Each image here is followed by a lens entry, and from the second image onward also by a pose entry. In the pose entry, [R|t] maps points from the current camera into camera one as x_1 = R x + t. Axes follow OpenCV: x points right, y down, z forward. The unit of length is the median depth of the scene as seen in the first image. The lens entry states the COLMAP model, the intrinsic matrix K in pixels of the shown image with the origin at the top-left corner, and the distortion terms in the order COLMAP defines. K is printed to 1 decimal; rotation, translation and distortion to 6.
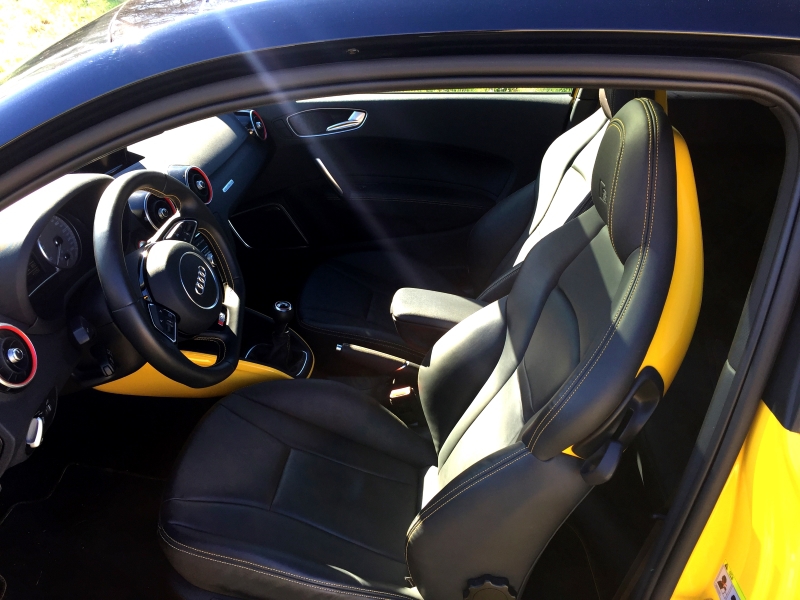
lens RADIAL K [[685.5, 0, 392.2], [0, 685.5, 302.1], [0, 0, 1]] dist [0.090149, -0.130606]
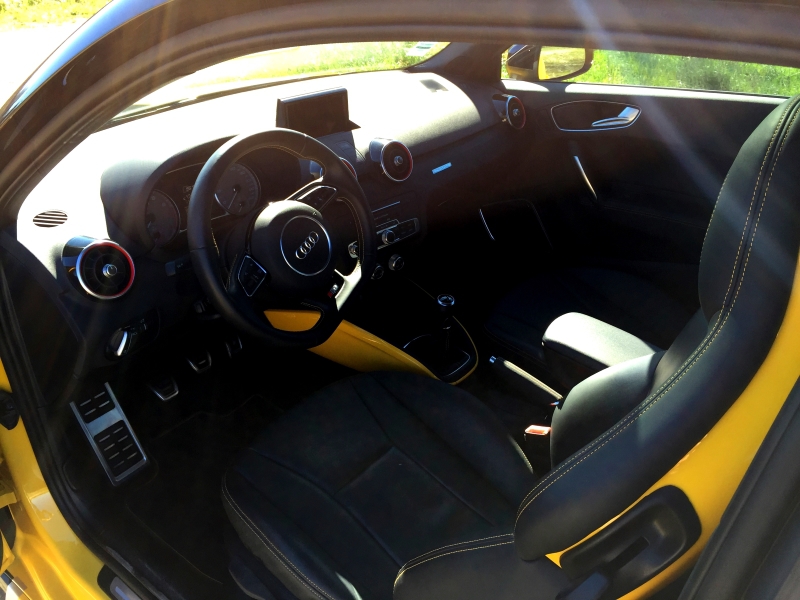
lens RADIAL K [[685.5, 0, 392.2], [0, 685.5, 302.1], [0, 0, 1]] dist [0.090149, -0.130606]
pose [[0.830646, 0.234952, -0.504802, 0.255730], [-0.236905, 0.969587, 0.061456, -0.031780], [0.503888, 0.068542, 0.861045, 0.161286]]
